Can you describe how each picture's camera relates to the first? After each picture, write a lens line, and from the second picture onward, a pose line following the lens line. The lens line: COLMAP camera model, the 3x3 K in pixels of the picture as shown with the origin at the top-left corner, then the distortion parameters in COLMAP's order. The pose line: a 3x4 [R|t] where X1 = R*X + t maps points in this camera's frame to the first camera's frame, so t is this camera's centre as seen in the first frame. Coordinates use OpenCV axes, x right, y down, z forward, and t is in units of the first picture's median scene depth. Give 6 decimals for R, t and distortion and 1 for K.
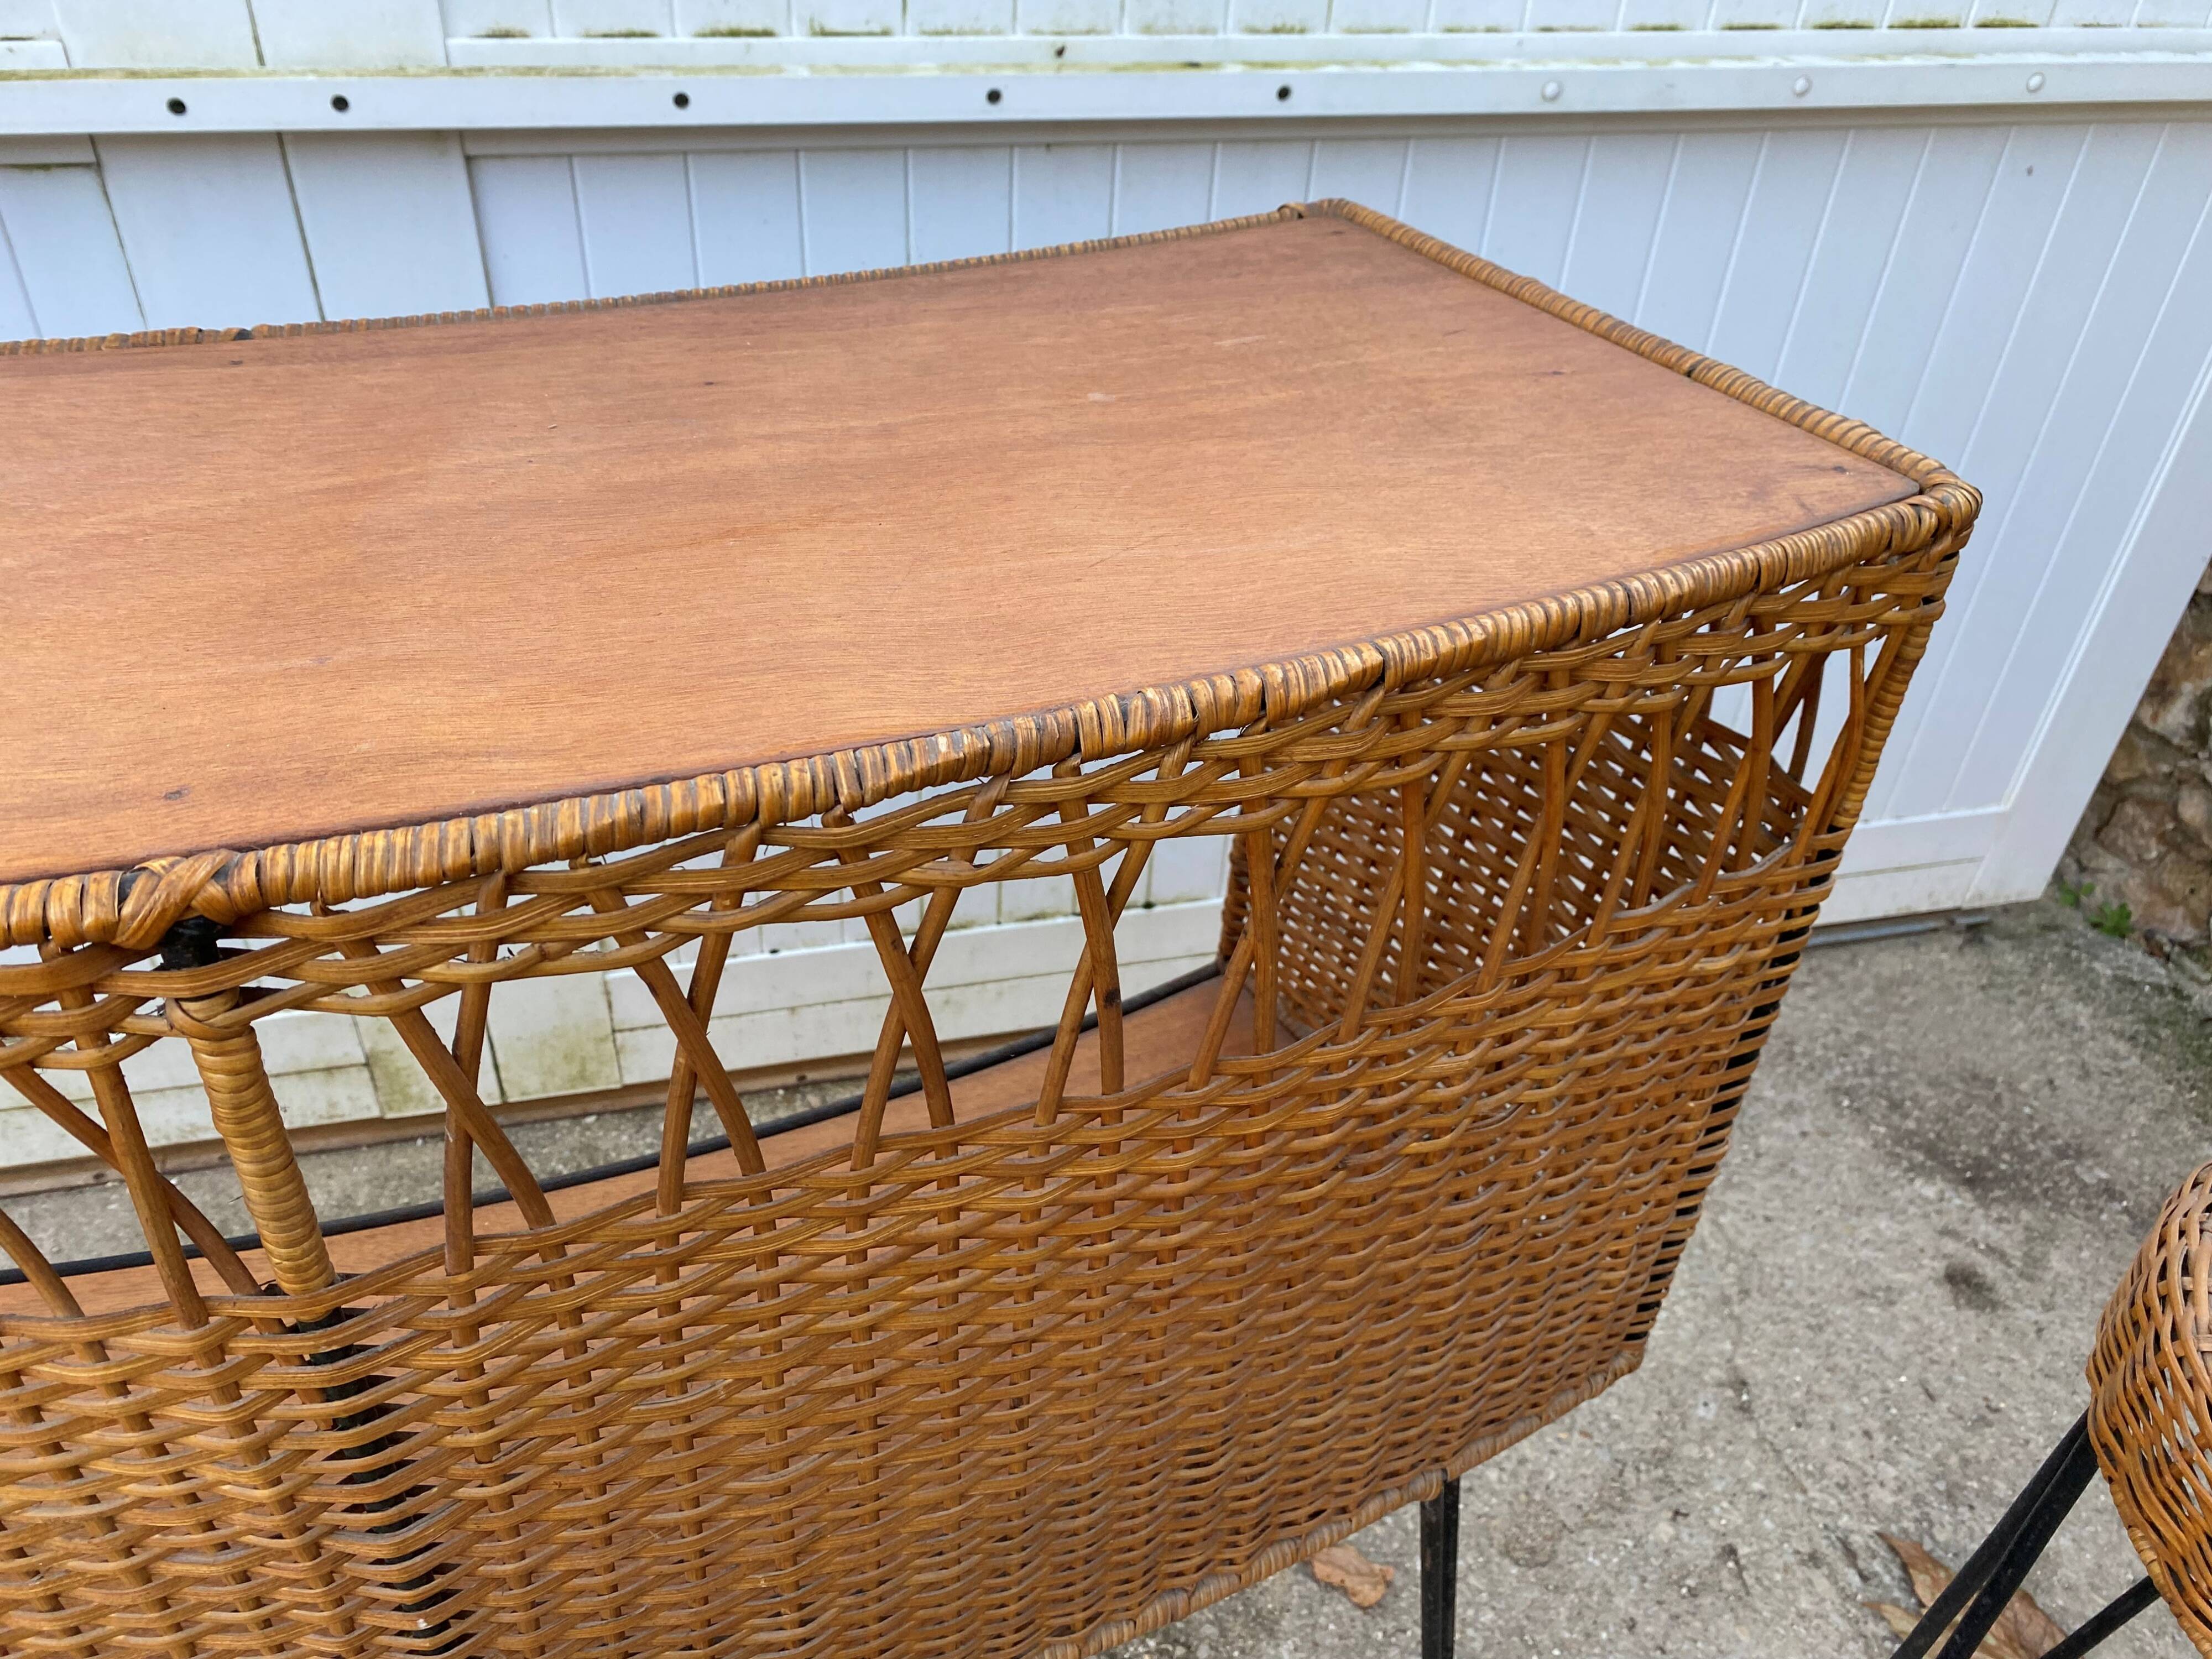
lens RADIAL K [[1683.0, 0, 1086.9], [0, 1683.0, 818.0], [0, 0, 1]] dist [0.004734, 0.000206]
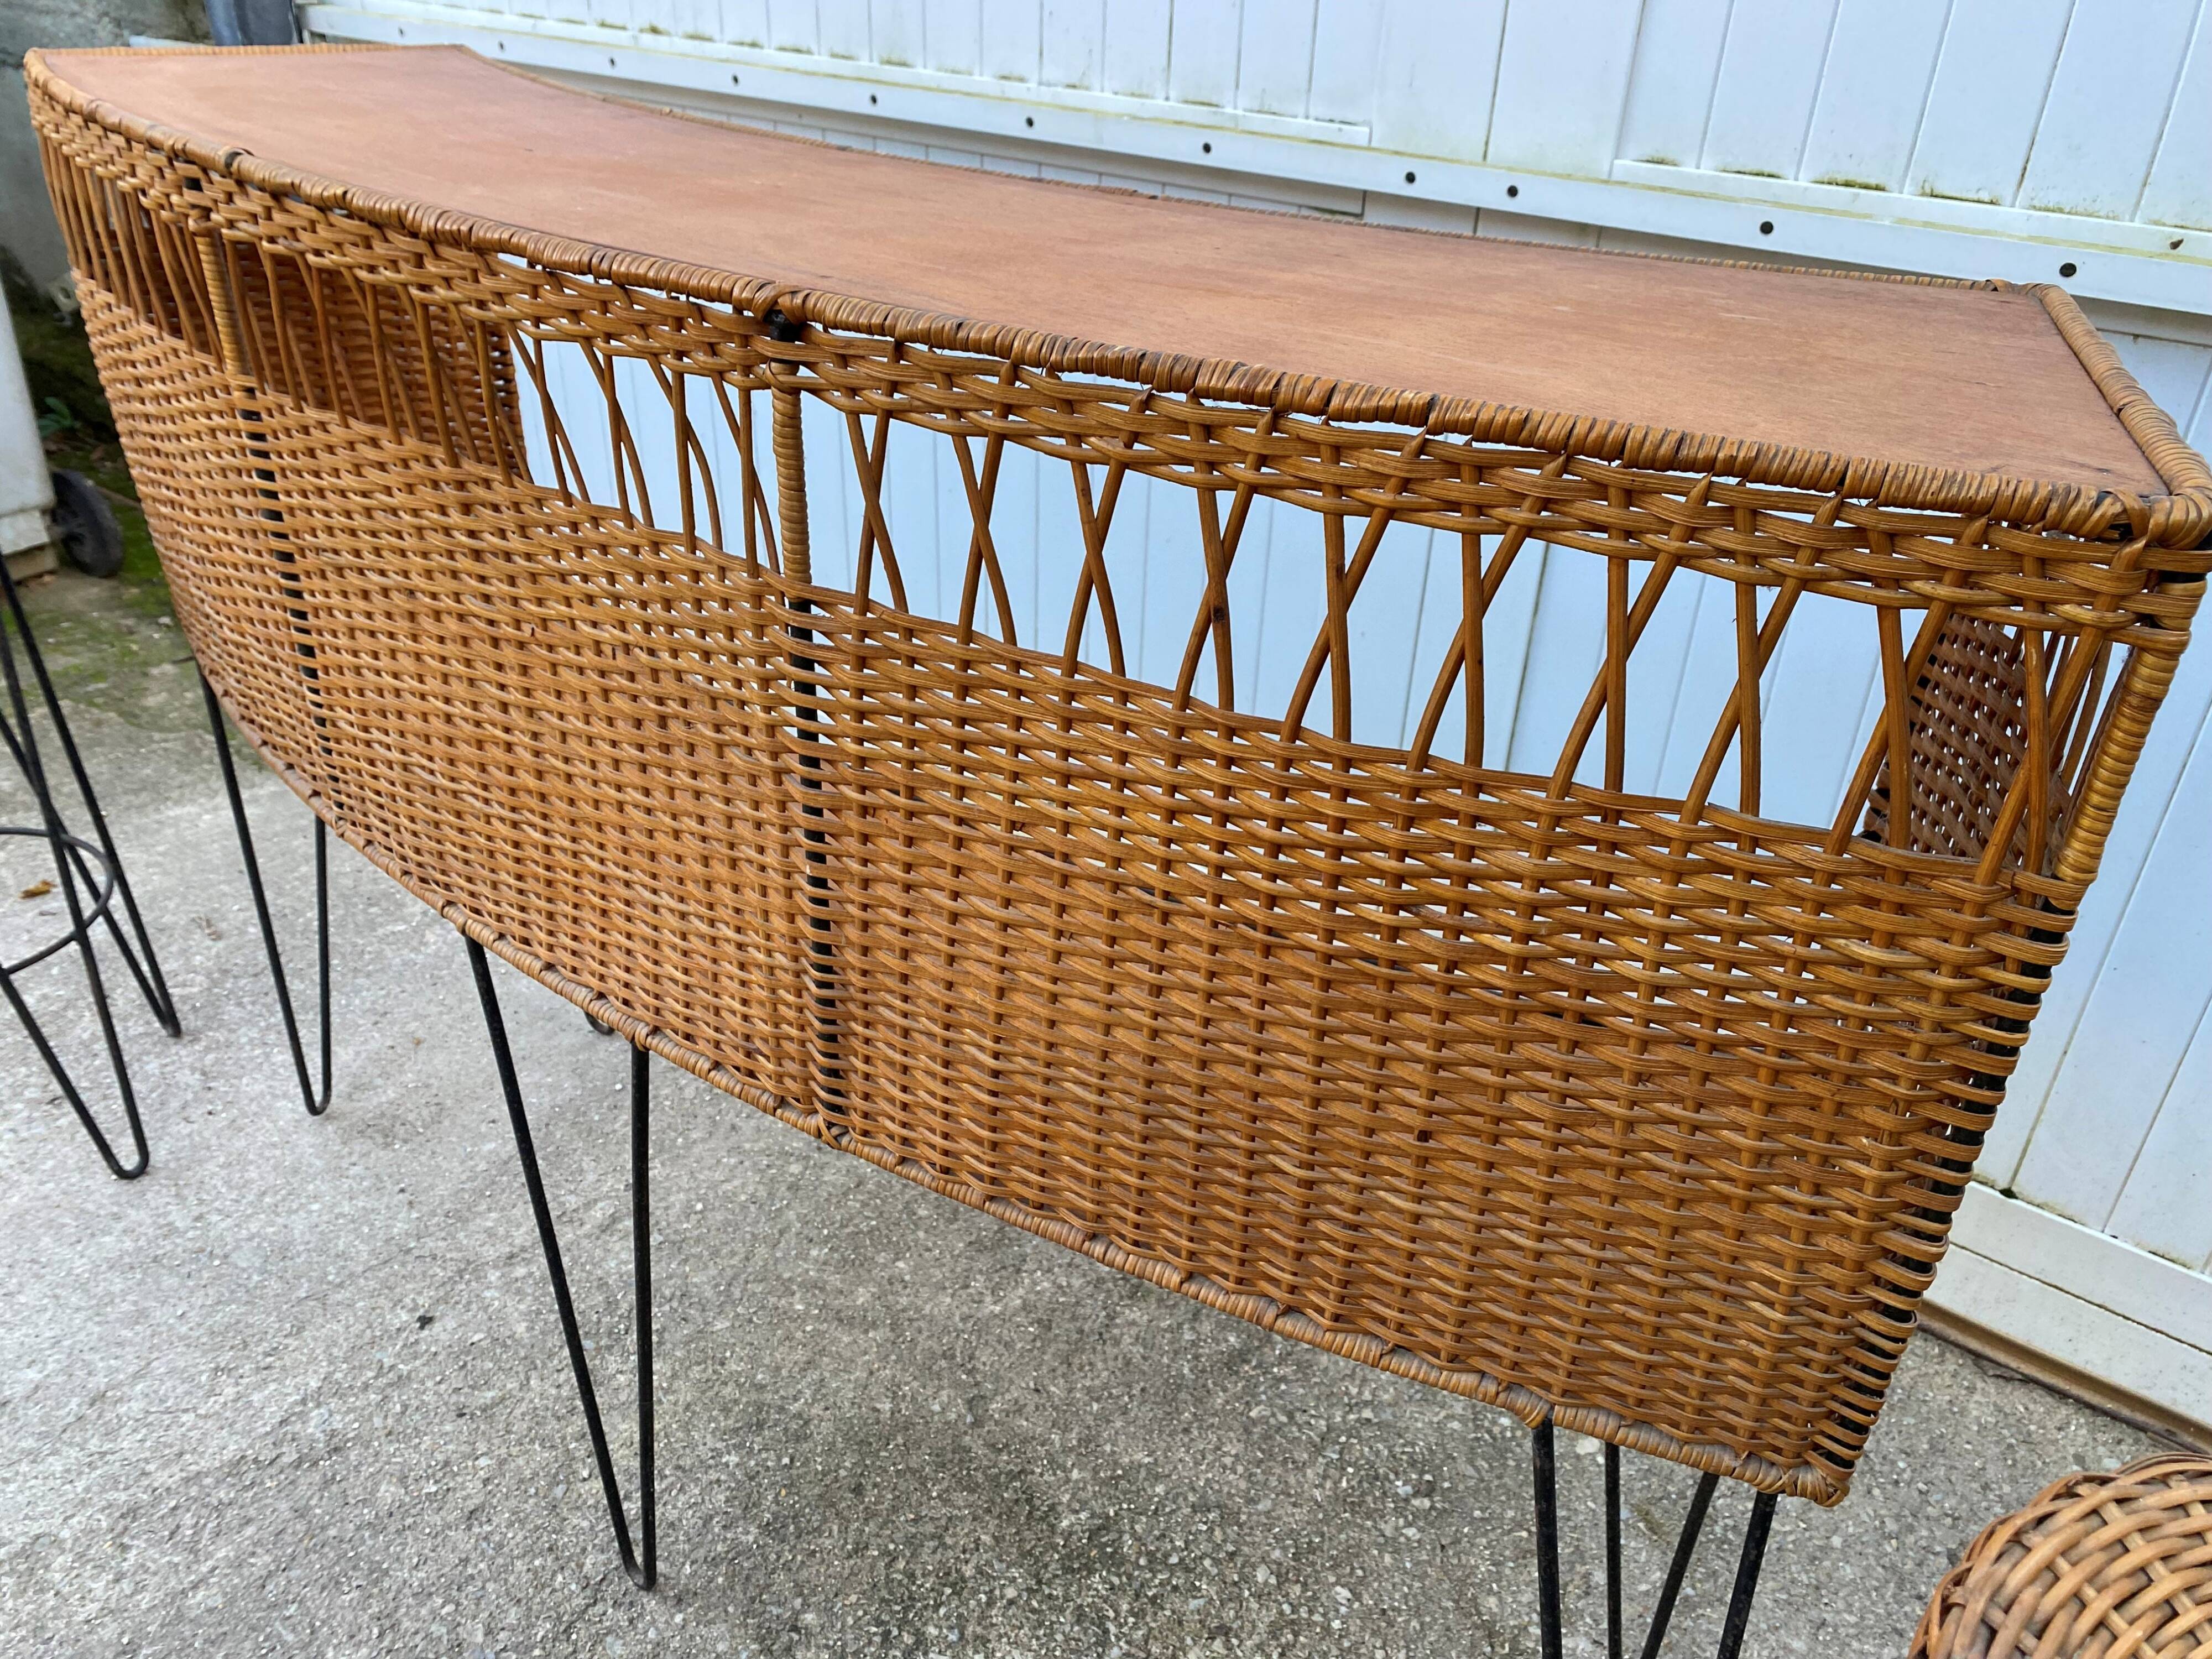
lens RADIAL K [[1677.0, 0, 1080.6], [0, 1677.0, 849.1], [0, 0, 1]] dist [0.008668, 0.001175]
pose [[0.630518, 0.375515, -0.679291, 0.379063], [-0.465481, 0.883271, 0.056215, 0.100252], [0.621107, 0.280752, 0.731713, -0.022142]]
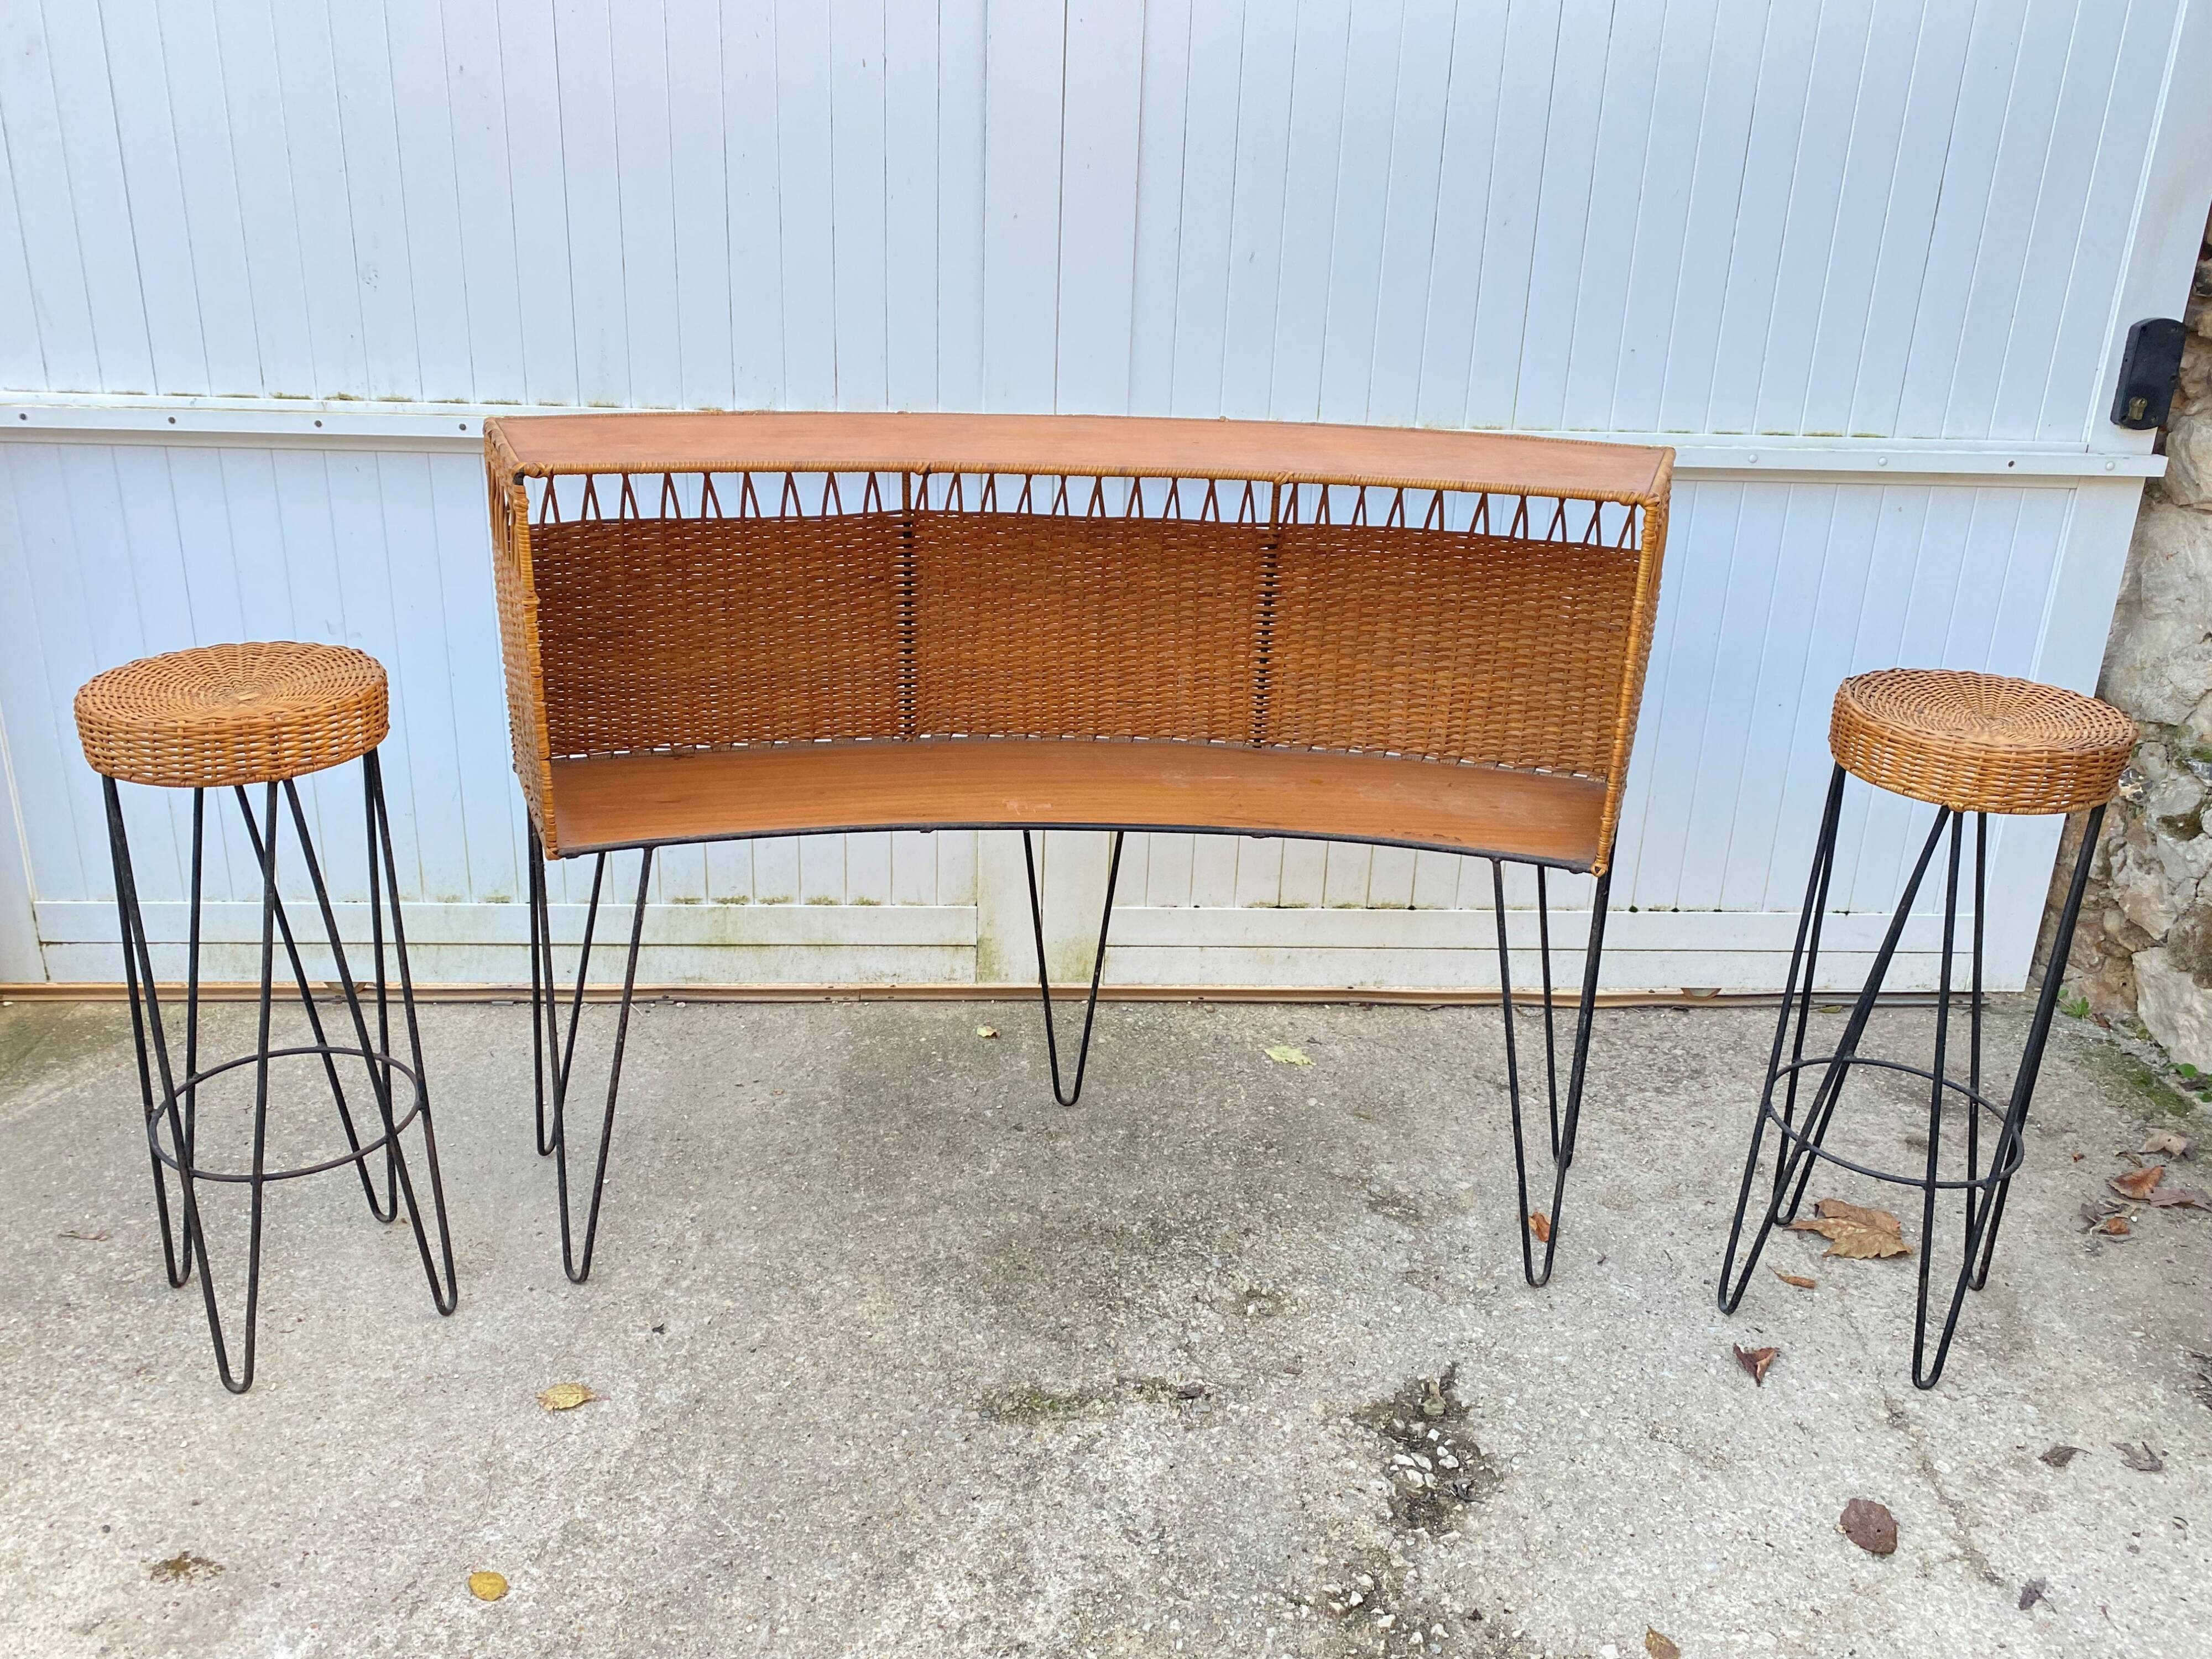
lens RADIAL K [[1747.6, 0, 1089.4], [0, 1747.6, 816.5], [0, 0, 1]] dist [0.019641, -0.007688]
pose [[0.984631, 0.046653, -0.168300, 0.009814], [-0.094085, 0.953566, -0.286111, 0.717209], [0.147138, 0.297548, 0.943300, -1.076477]]
